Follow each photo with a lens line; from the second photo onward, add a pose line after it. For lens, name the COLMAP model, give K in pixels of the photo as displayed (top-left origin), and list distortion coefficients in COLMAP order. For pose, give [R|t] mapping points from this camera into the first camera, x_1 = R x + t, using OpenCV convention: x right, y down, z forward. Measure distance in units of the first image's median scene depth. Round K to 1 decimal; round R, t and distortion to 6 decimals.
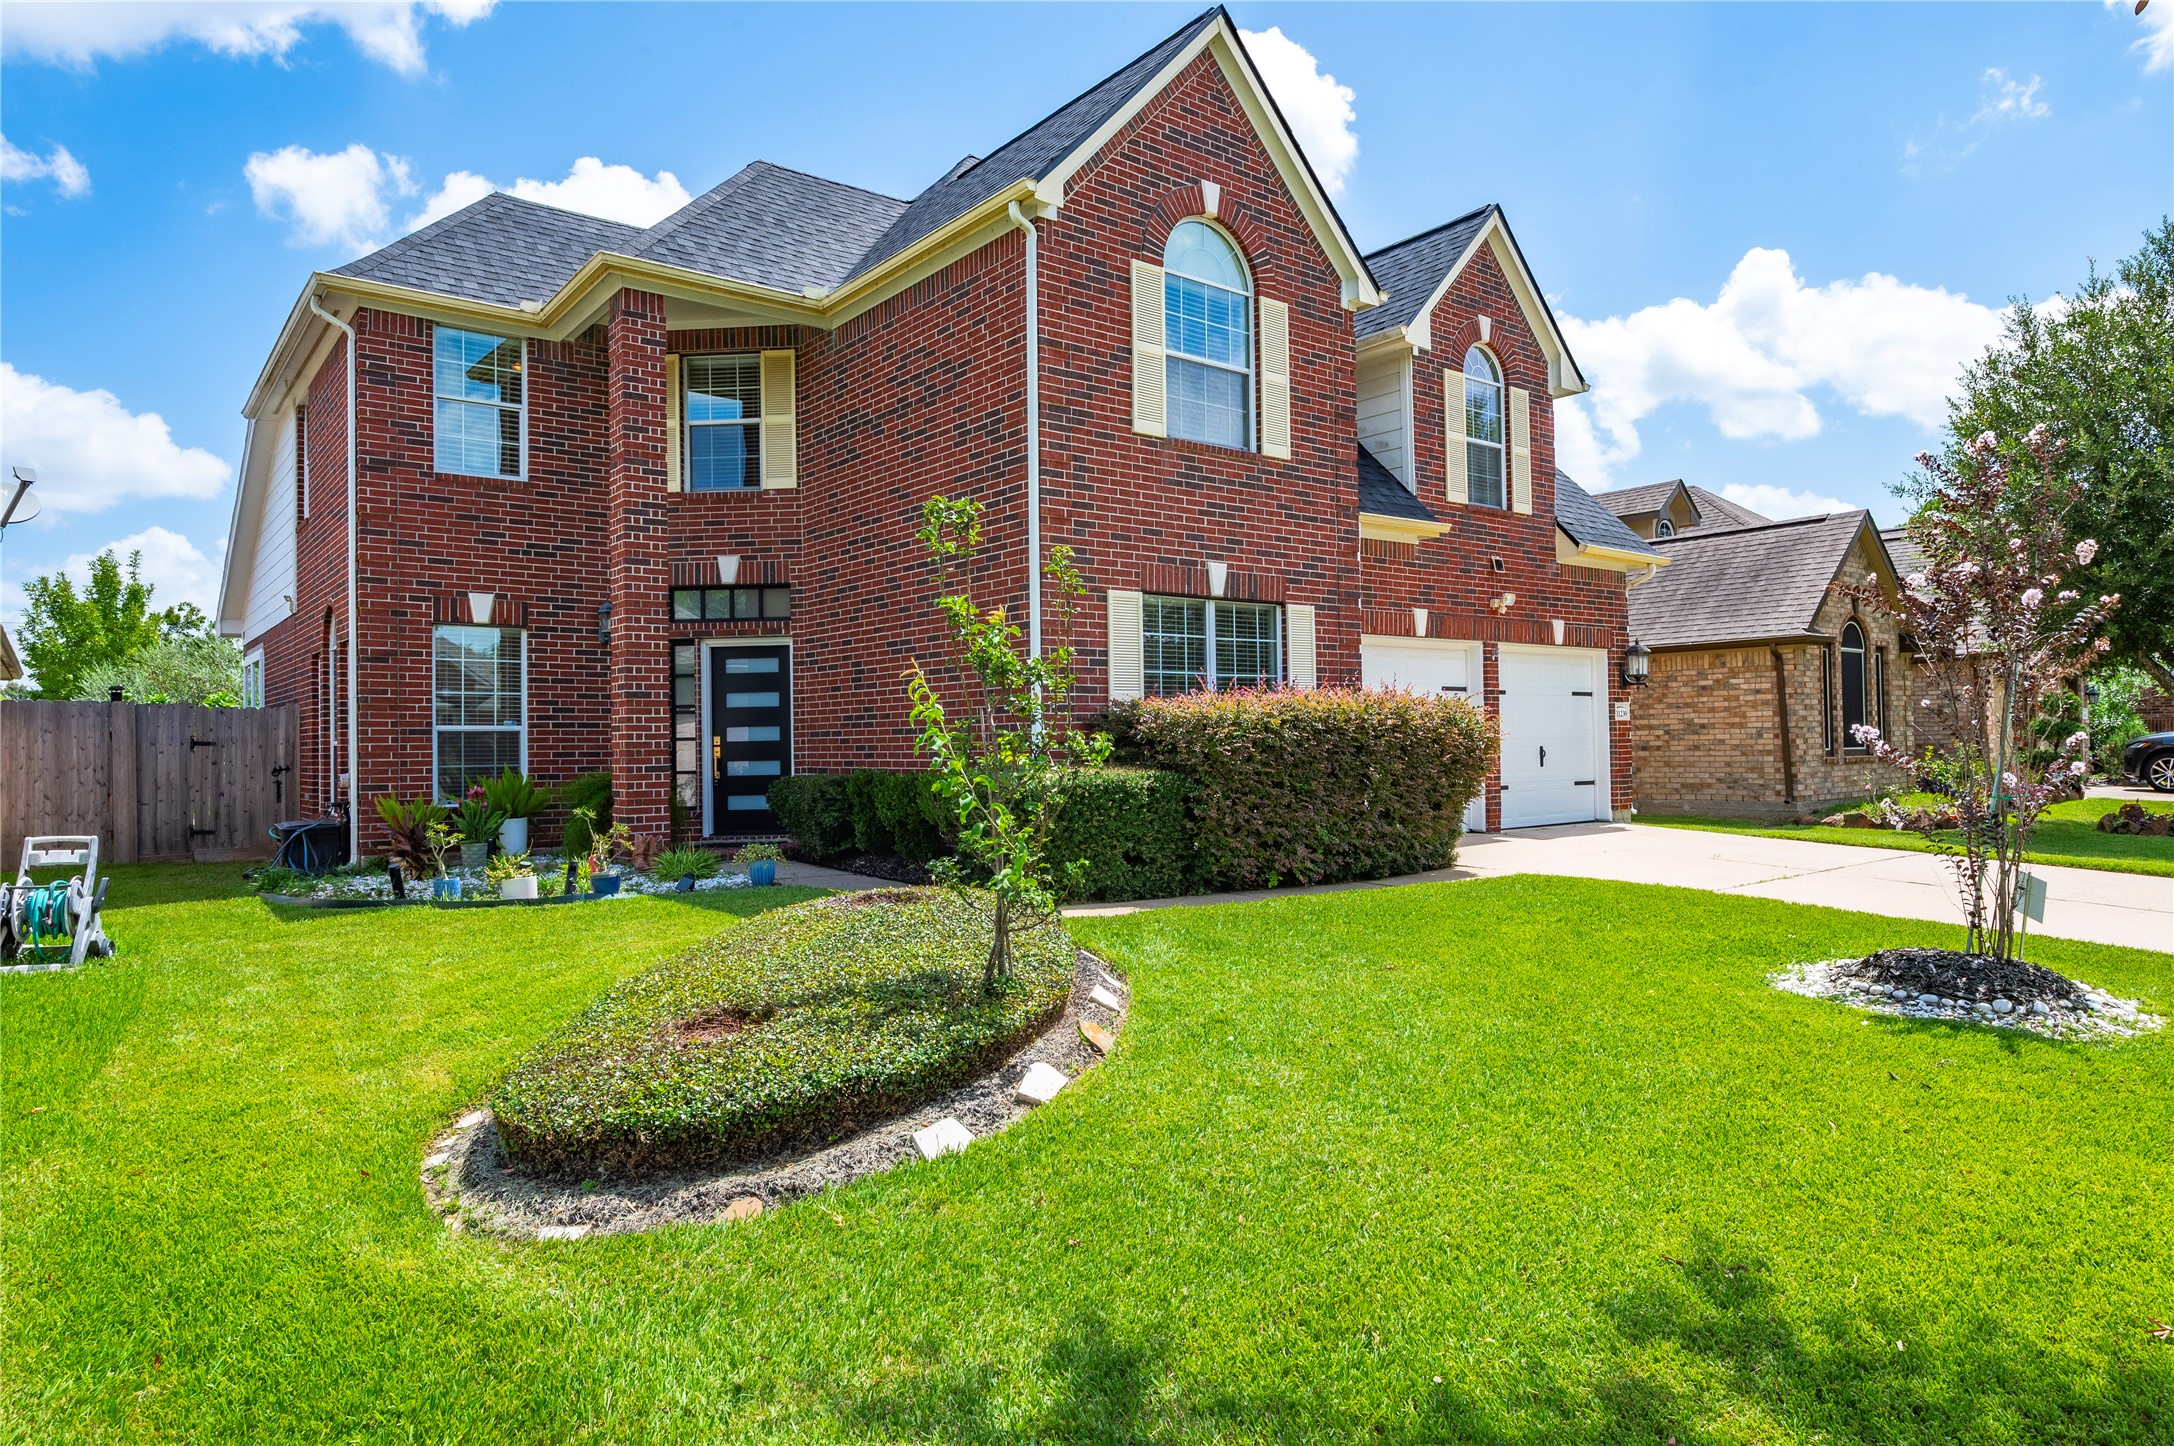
lens RADIAL K [[1299.7, 0, 1087.0], [0, 1299.7, 723.0], [0, 0, 1]] dist [-0.002337, -0.000328]
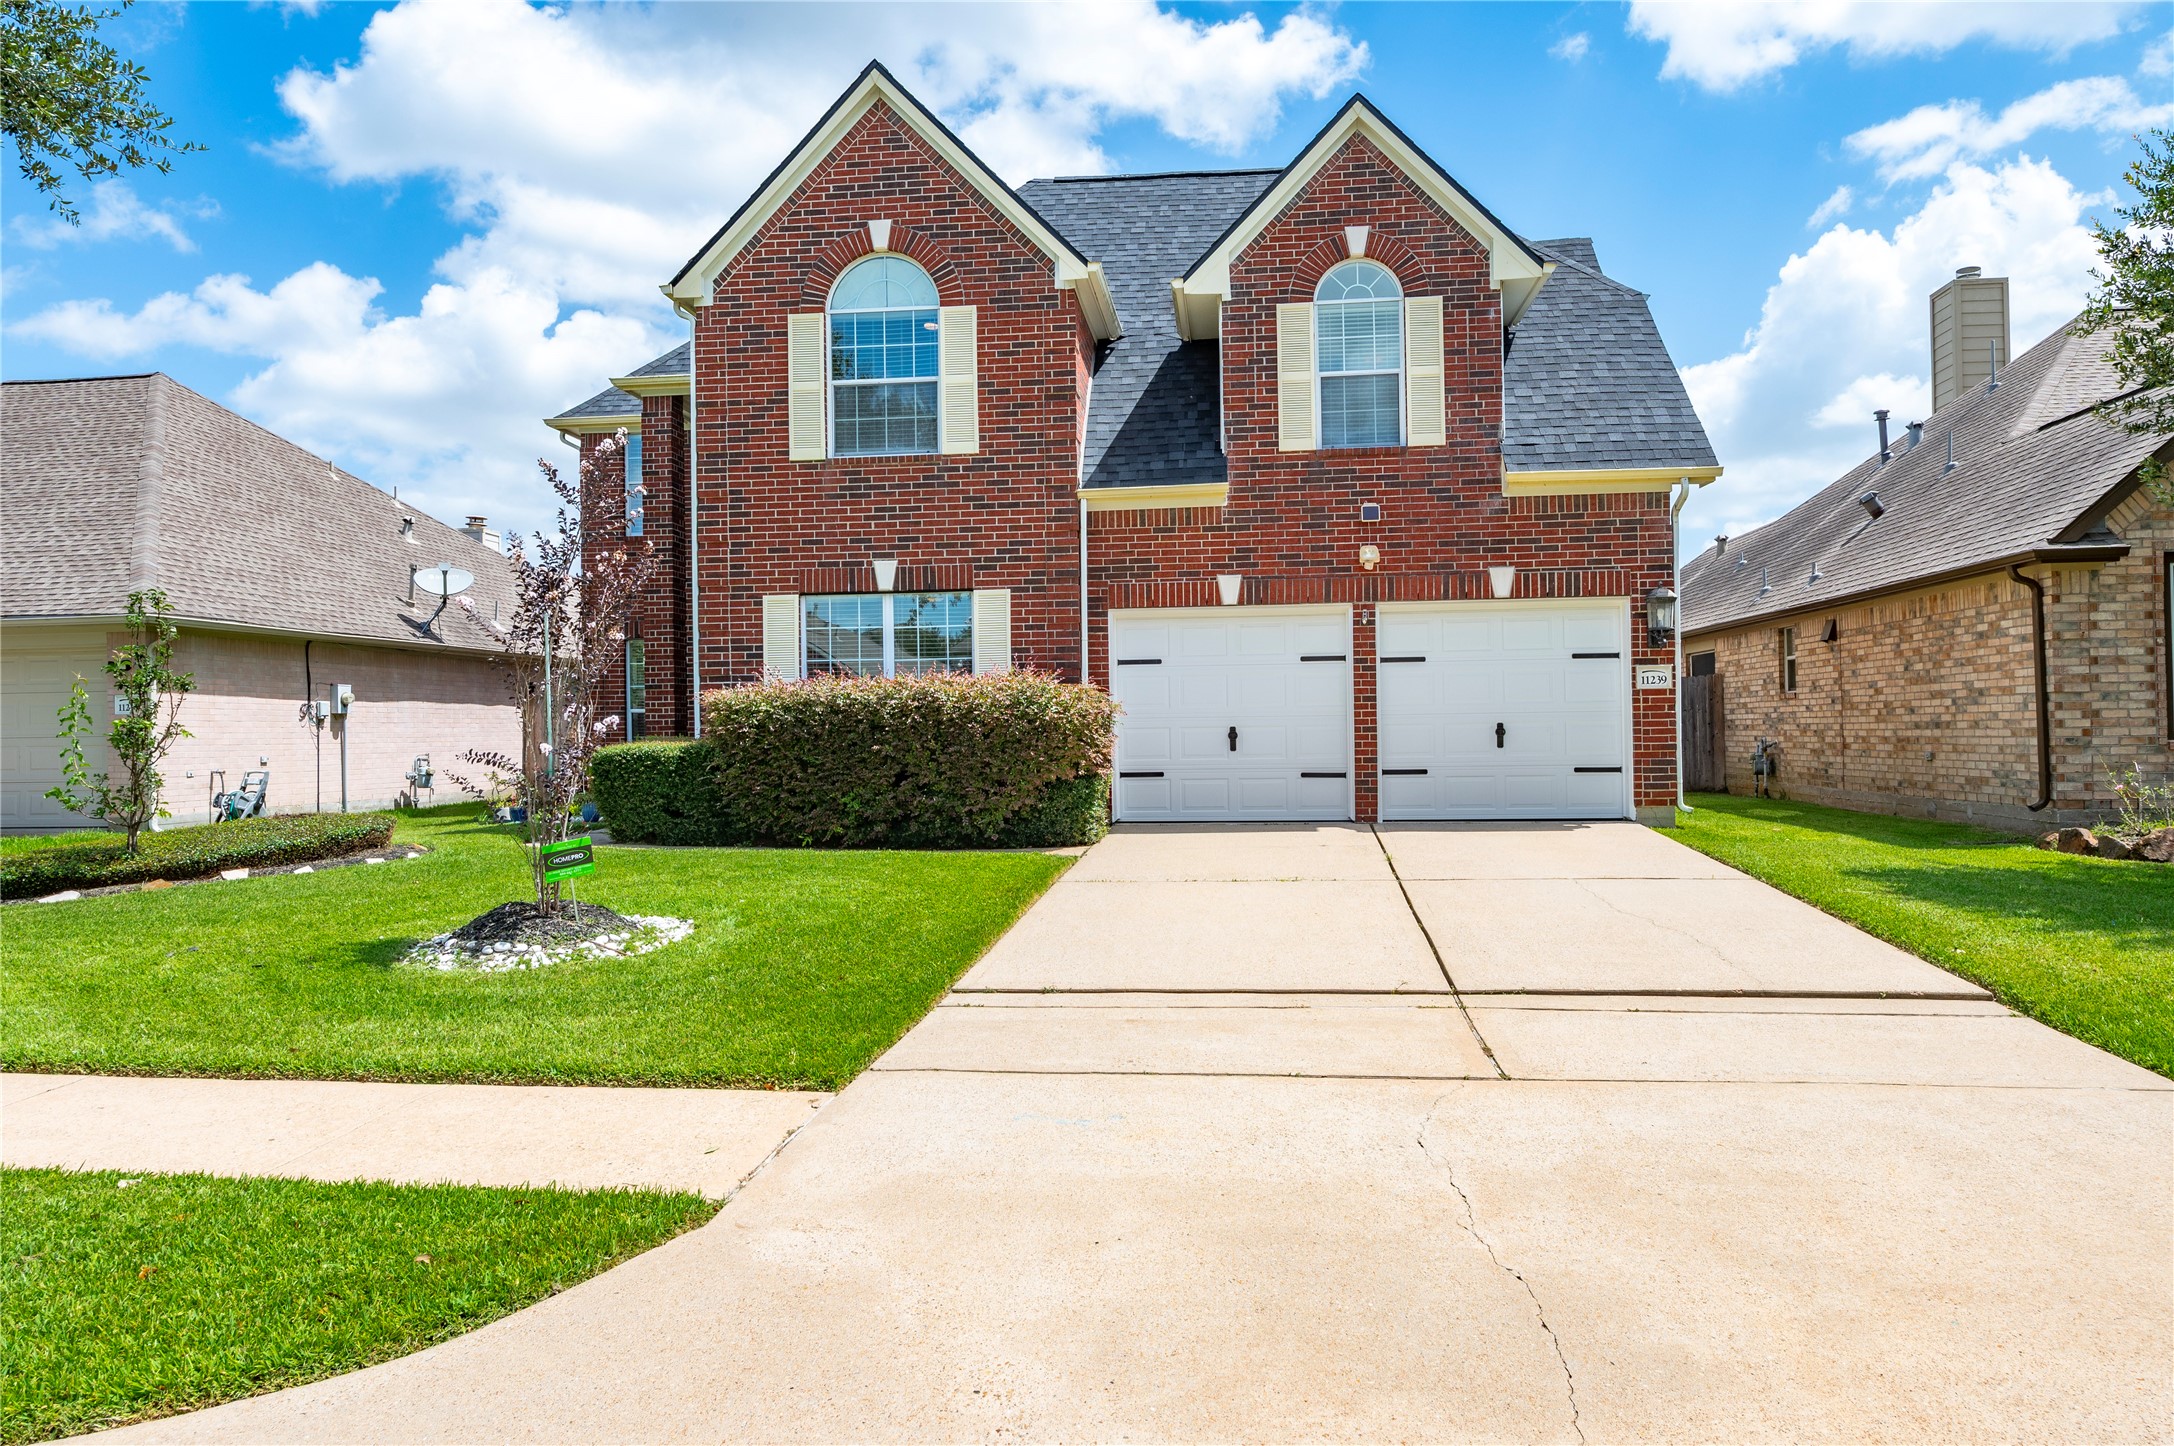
lens RADIAL K [[1421.3, 0, 1087.0], [0, 1421.3, 723.0], [0, 0, 1]] dist [-0.000227, -0.000657]
pose [[0.705638, 0.000377, -0.708573, 1.010808], [0.014454, 0.999784, 0.014925, 0.001093], [0.708425, -0.020773, 0.705480, 0.235388]]
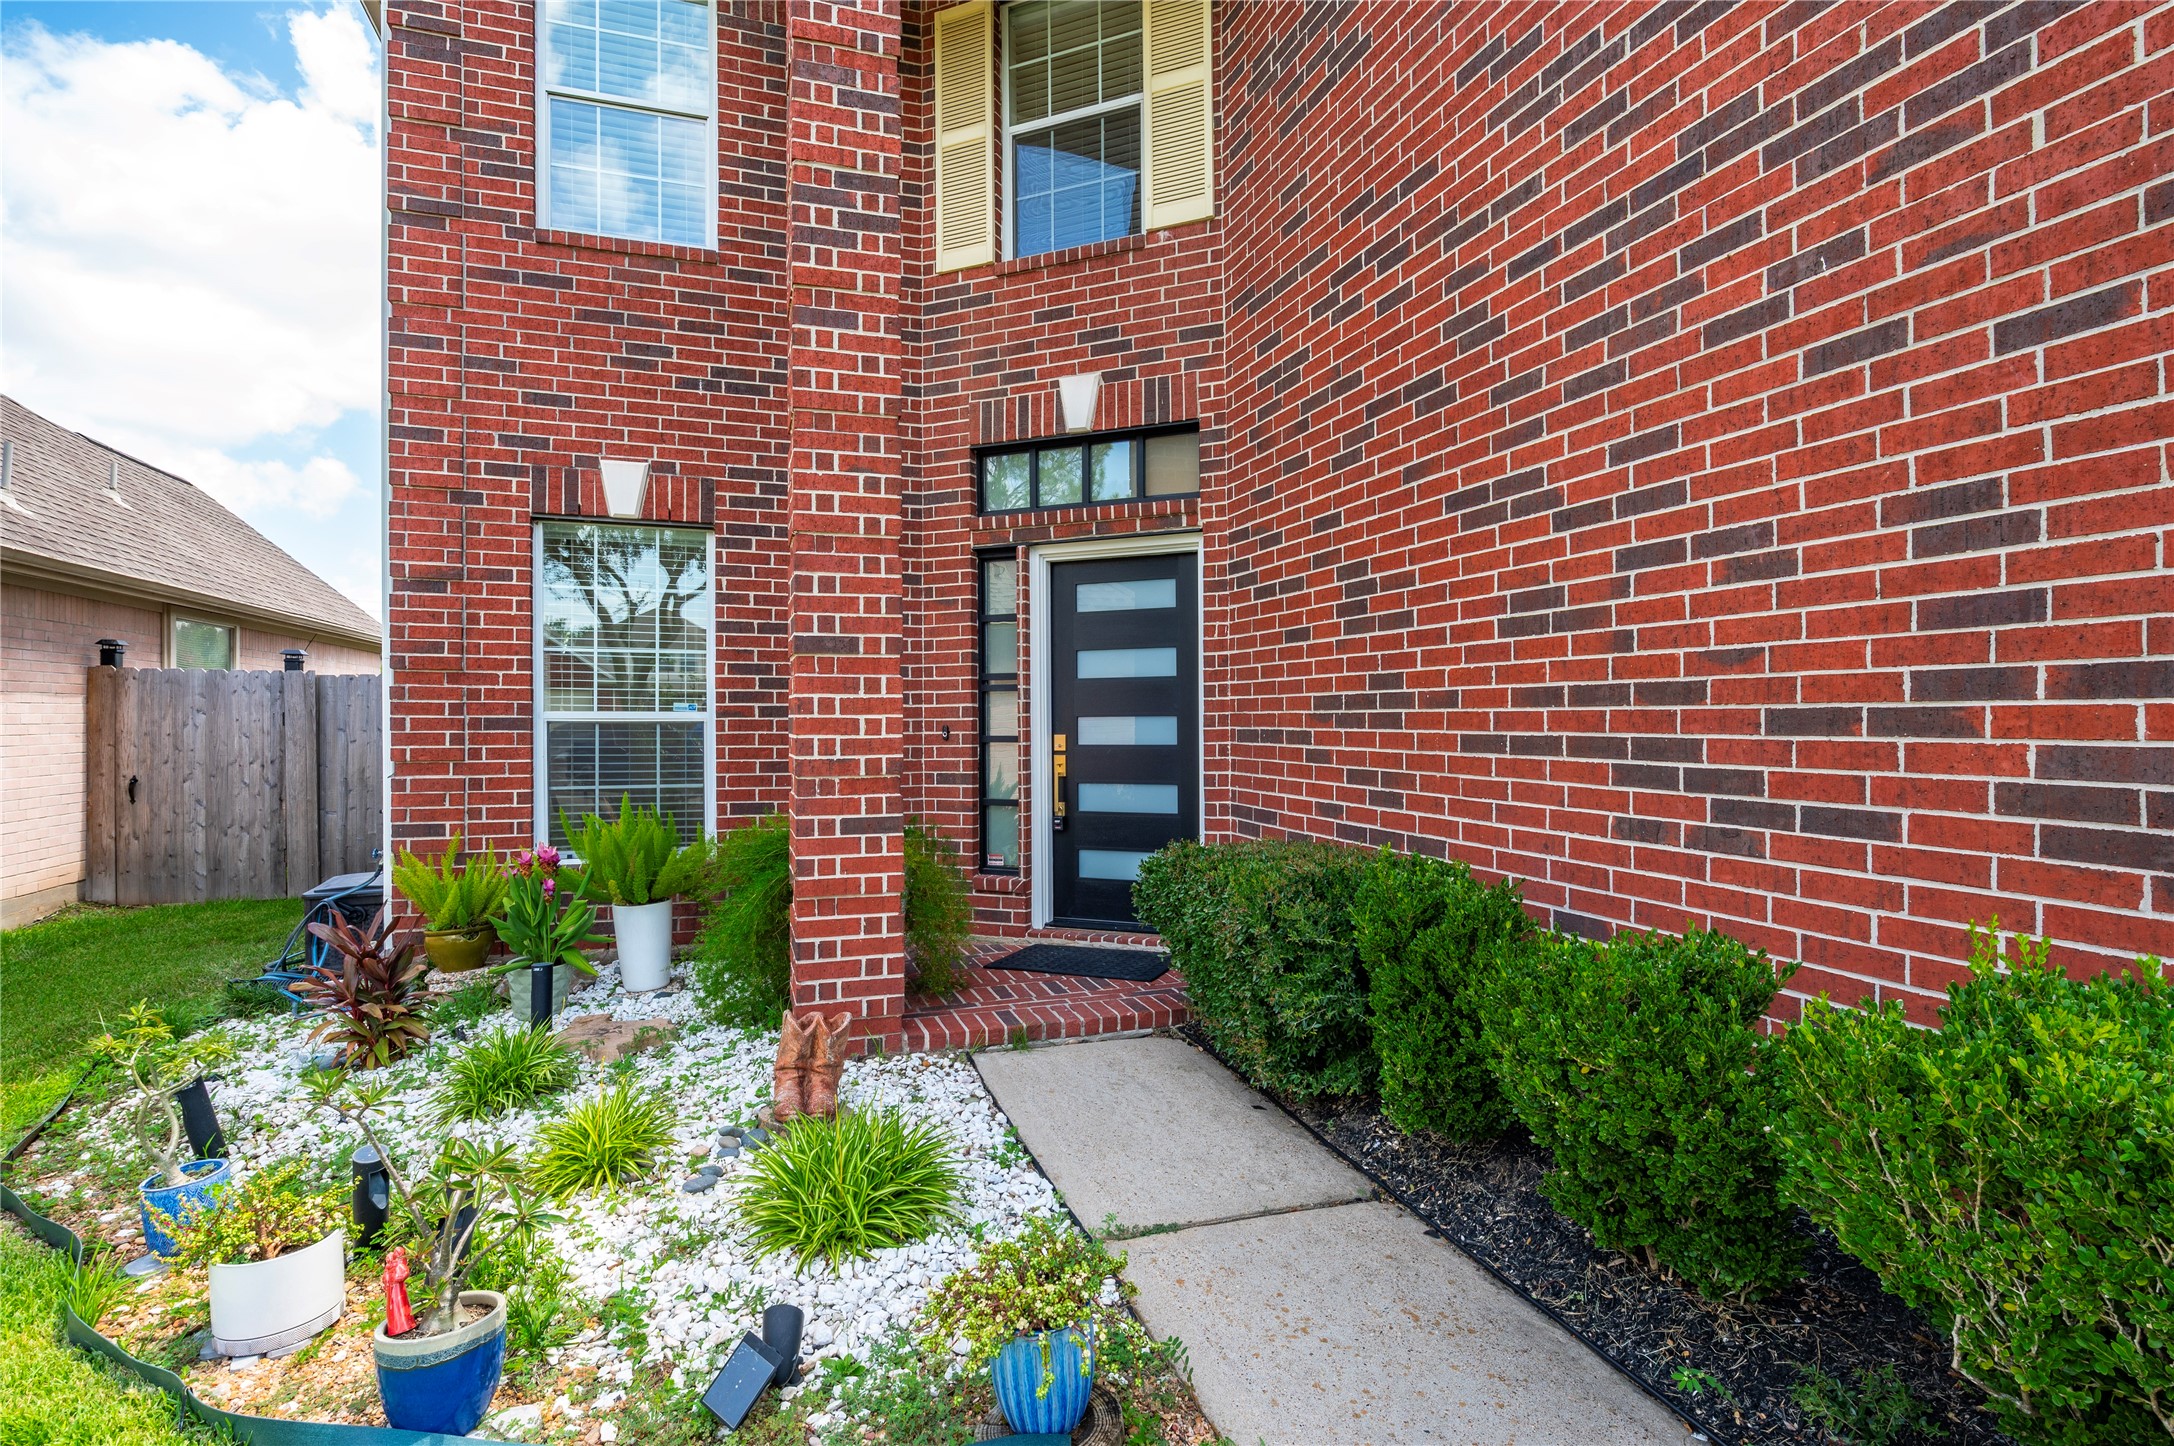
lens RADIAL K [[1069.5, 0, 1087.0], [0, 1069.5, 723.0], [0, 0, 1]] dist [-0.000582, -0.000063]
pose [[0.940777, 0.013394, -0.338761, -0.144821], [-0.005325, 0.999680, 0.024735, -0.005422], [0.338983, -0.021466, 0.940547, 0.671049]]
